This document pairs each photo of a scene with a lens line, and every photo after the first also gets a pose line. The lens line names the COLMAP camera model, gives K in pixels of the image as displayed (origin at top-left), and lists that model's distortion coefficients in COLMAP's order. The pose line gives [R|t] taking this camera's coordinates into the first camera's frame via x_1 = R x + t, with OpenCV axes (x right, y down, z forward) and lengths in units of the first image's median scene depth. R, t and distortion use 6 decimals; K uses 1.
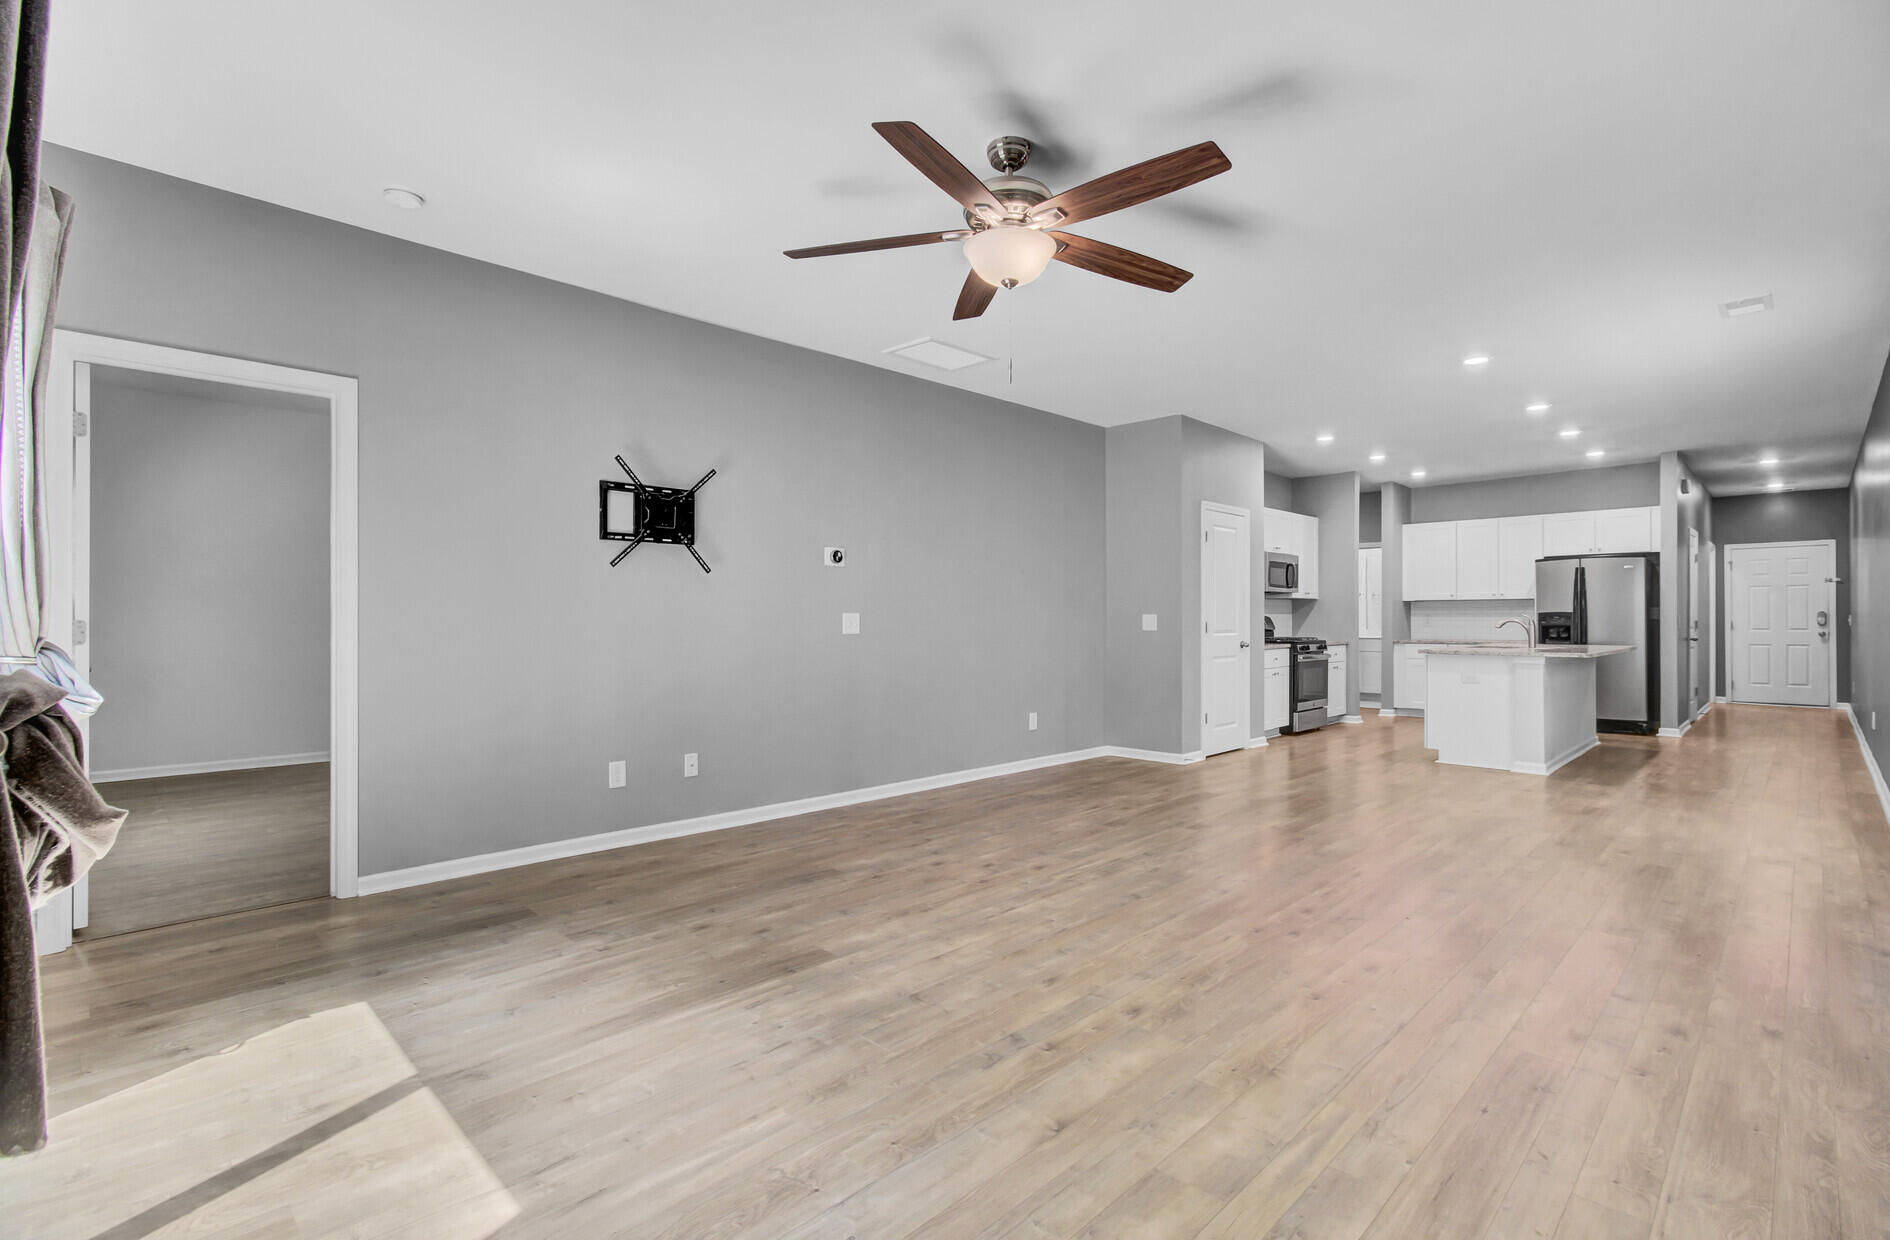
lens RADIAL K [[869.8, 0, 953.9], [0, 869.8, 615.2], [0, 0, 1]] dist [-0.000148, 0.000271]
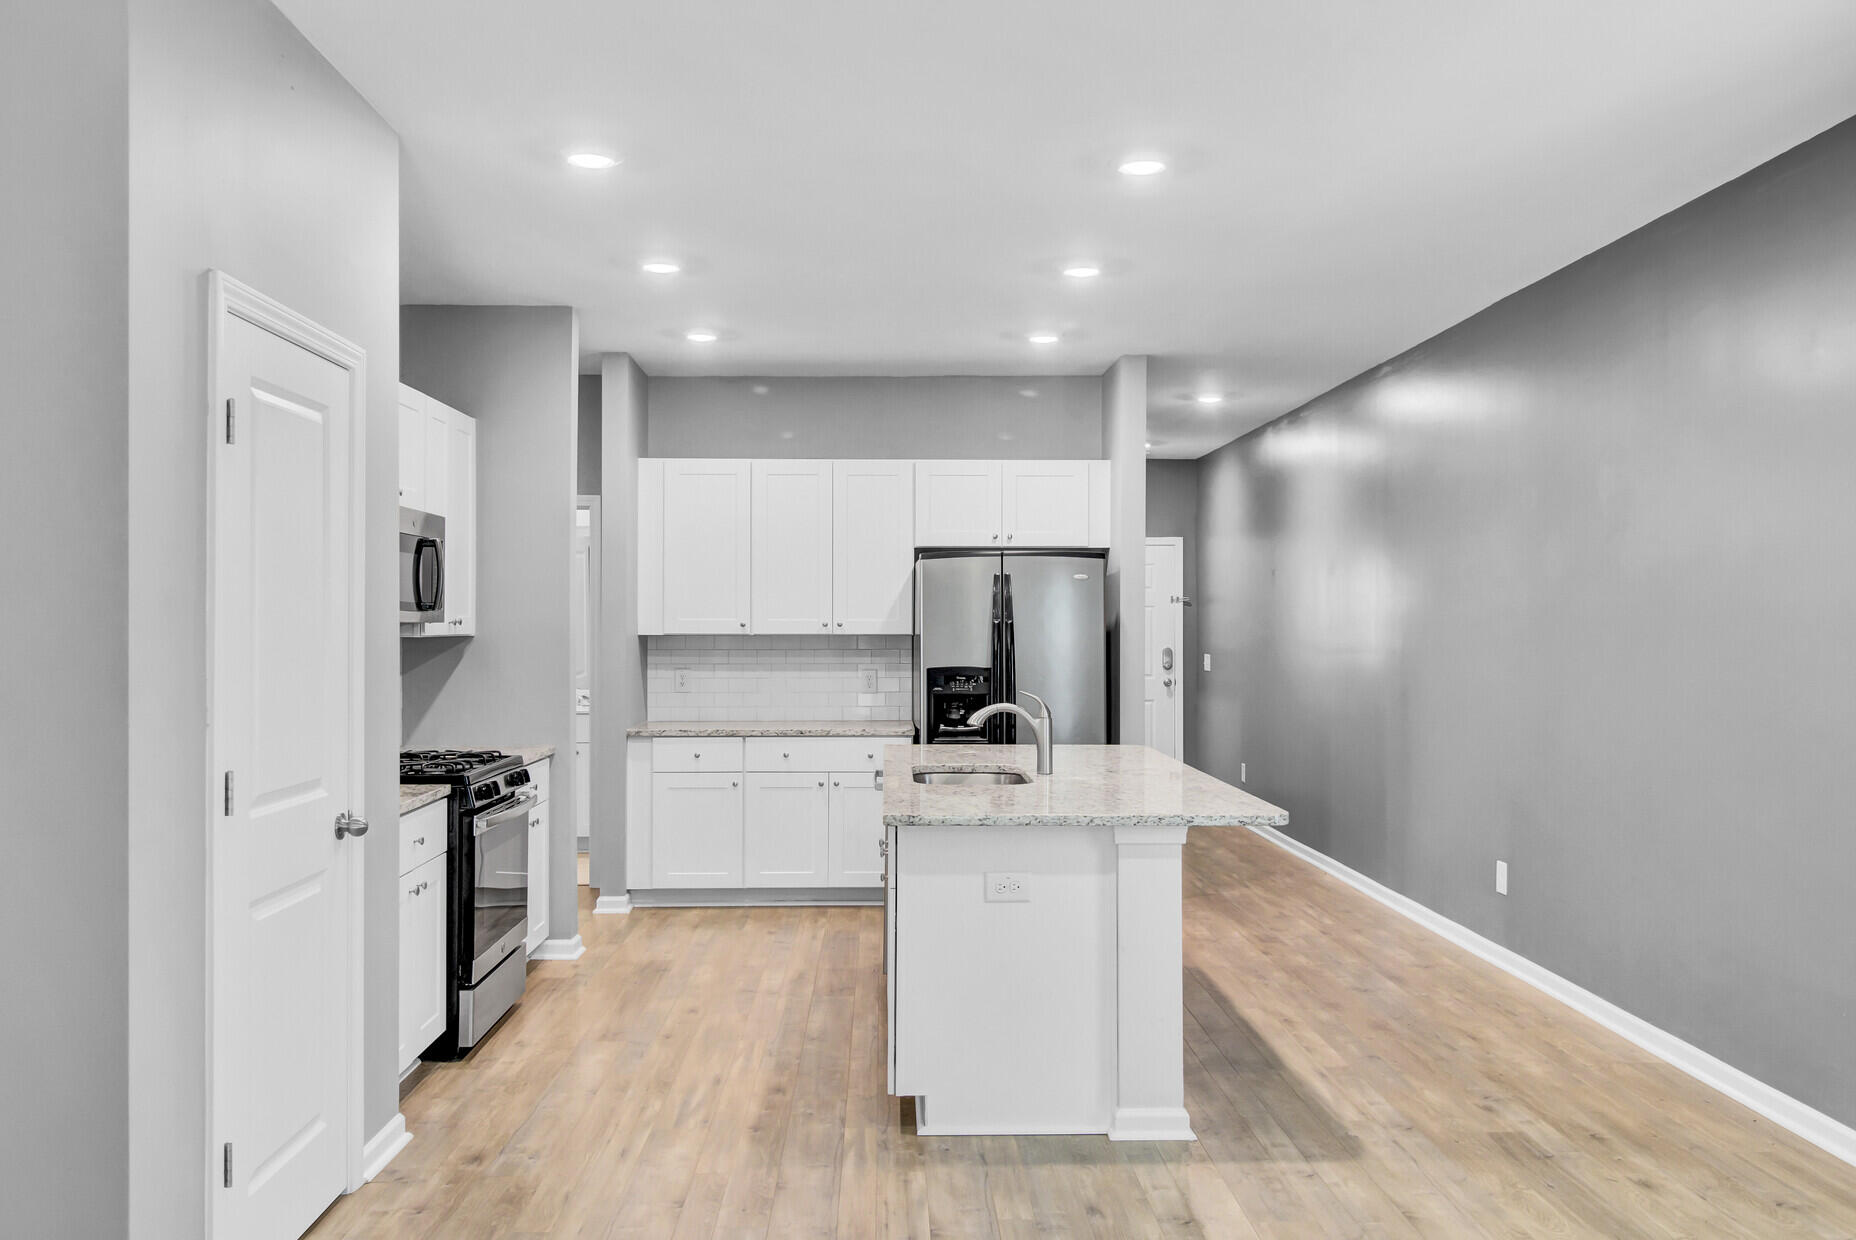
lens RADIAL K [[1484.5, 0, 937.4], [0, 1484.5, 617.4], [0, 0, 1]] dist [0.005386, -0.001315]
pose [[0.687647, 0.006383, 0.726017, 0.110950], [-0.006524, 0.999975, -0.002612, -0.032149], [-0.726016, -0.002940, 0.687671, 0.513919]]
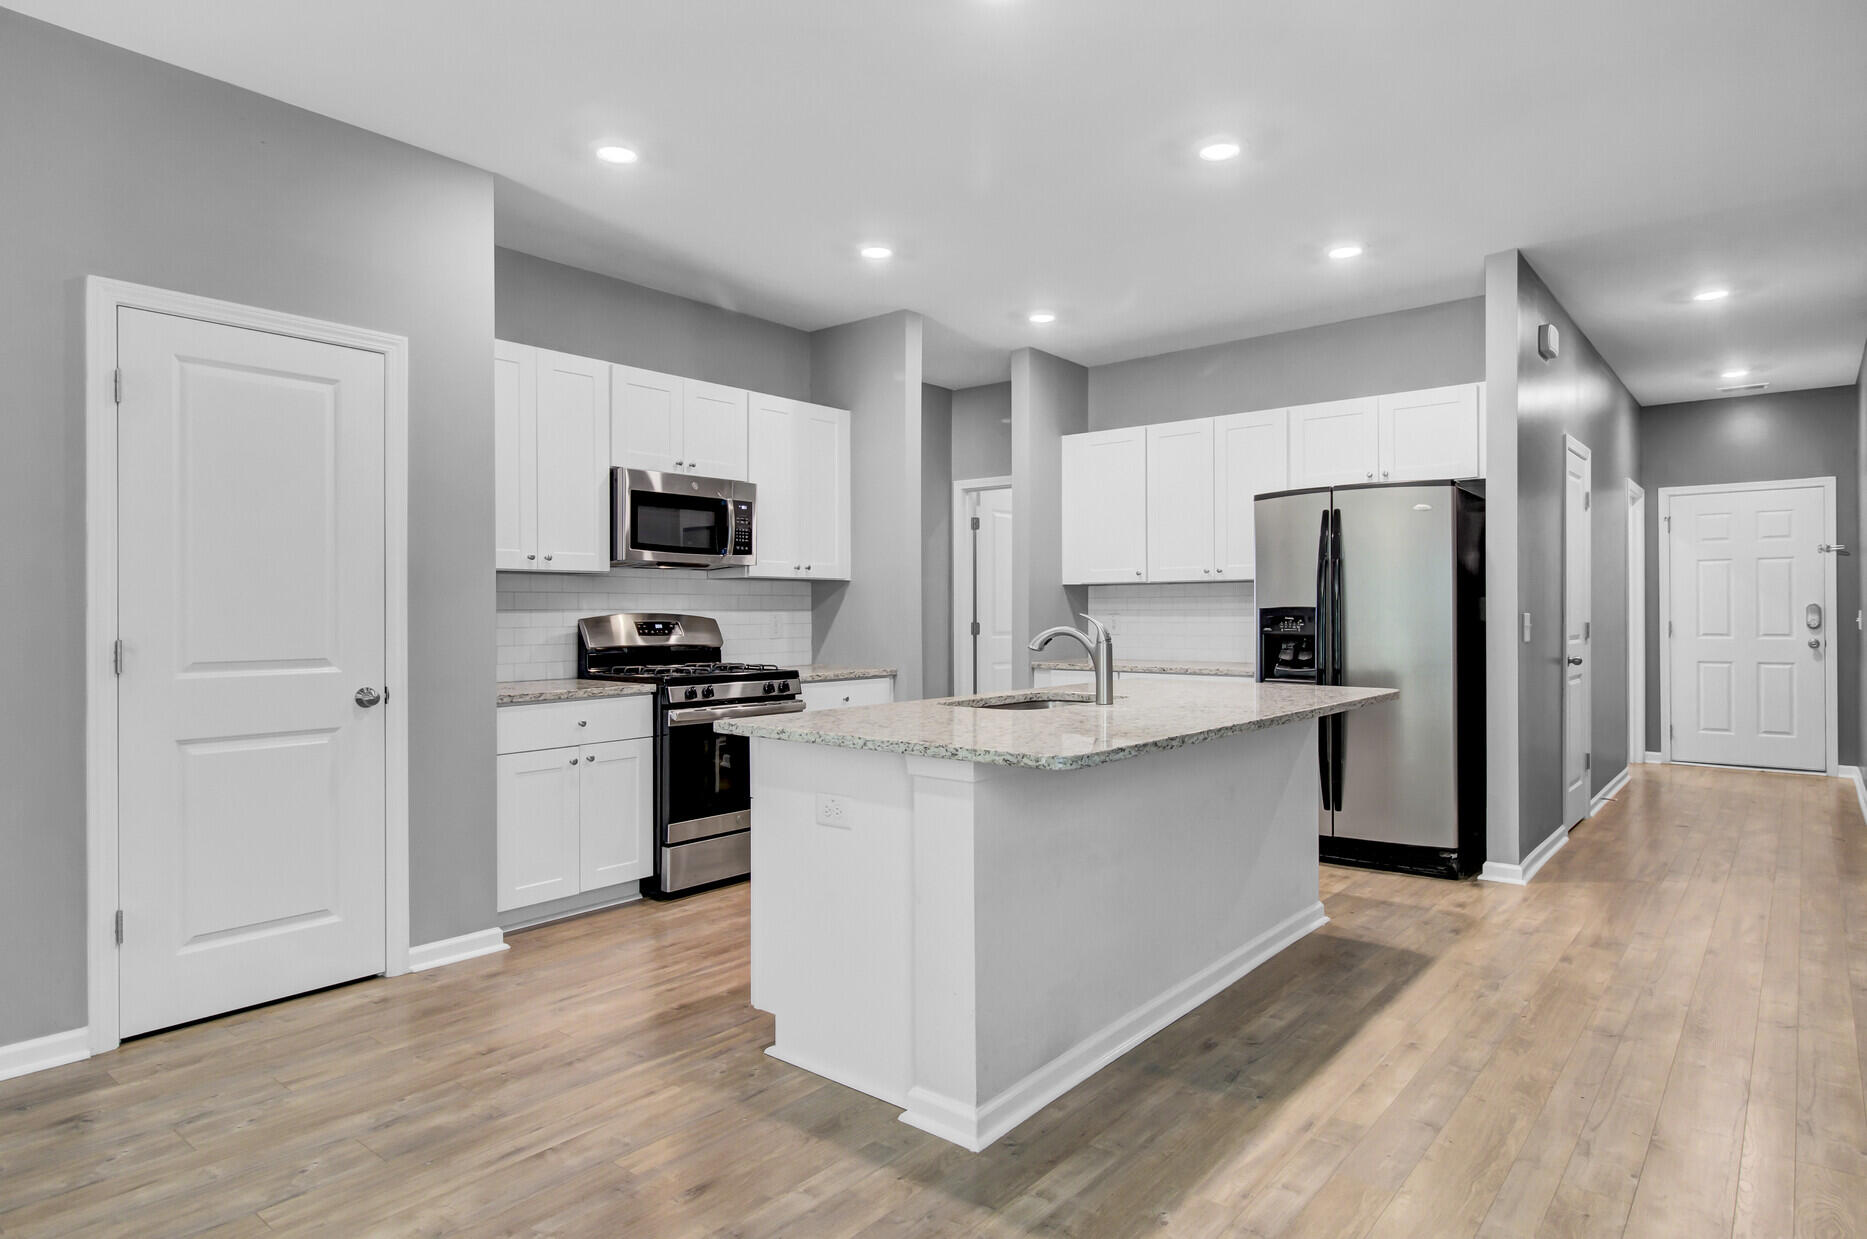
lens RADIAL K [[1062.9, 0, 932.1], [0, 1062.9, 606.3], [0, 0, 1]] dist [-0.001473, -0.001151]
pose [[0.995989, -0.000993, 0.089471, 0.510834], [0.001030, 0.999999, -0.000372, -0.004559], [-0.089471, 0.000463, 0.995989, 0.509221]]
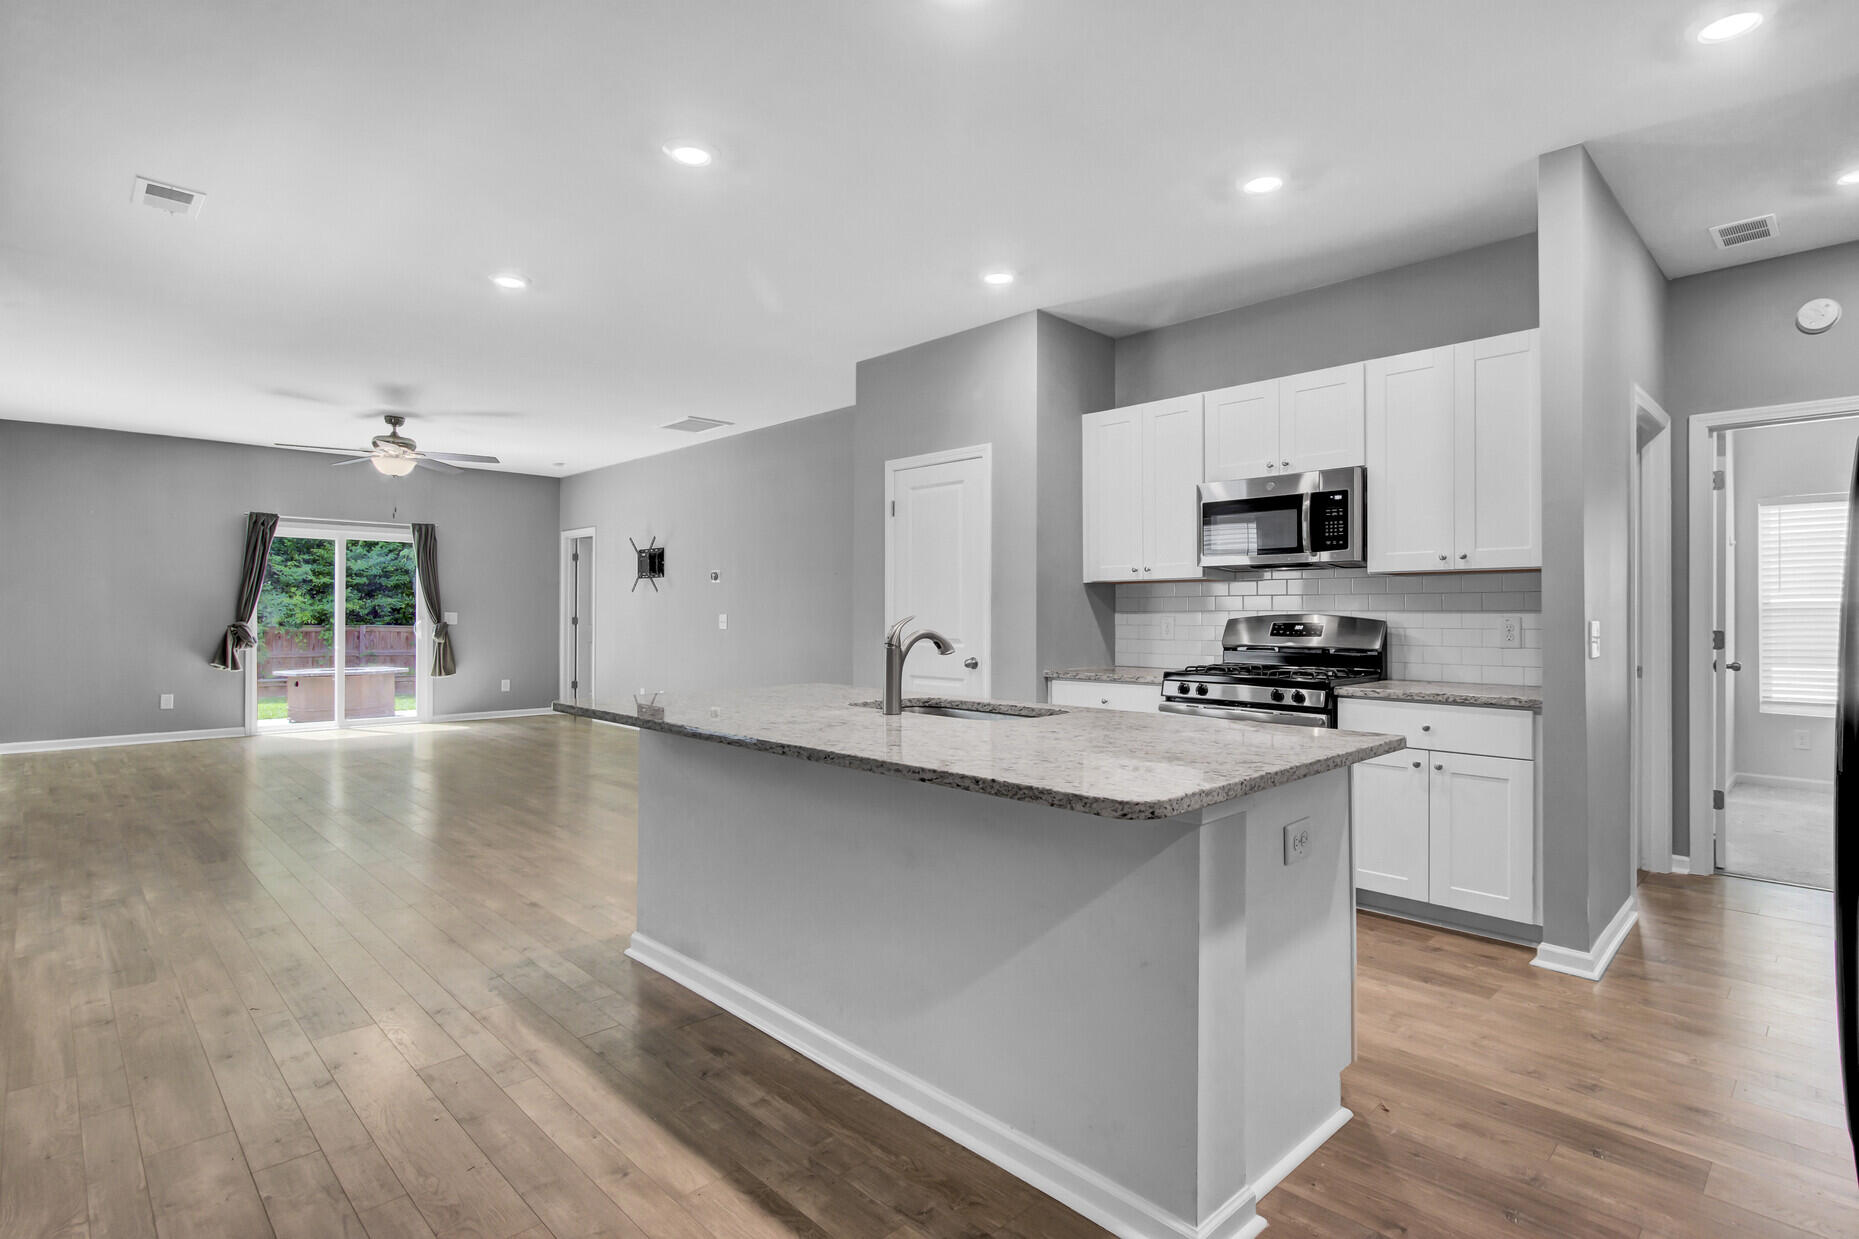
lens RADIAL K [[921.8, 0, 949.8], [0, 921.8, 609.5], [0, 0, 1]] dist [-0.002720, -0.000588]
pose [[-0.009972, -0.002370, -0.999947, 0.957230], [0.003875, 0.999990, -0.002409, -0.003288], [0.999943, -0.003898, -0.009962, 0.952404]]
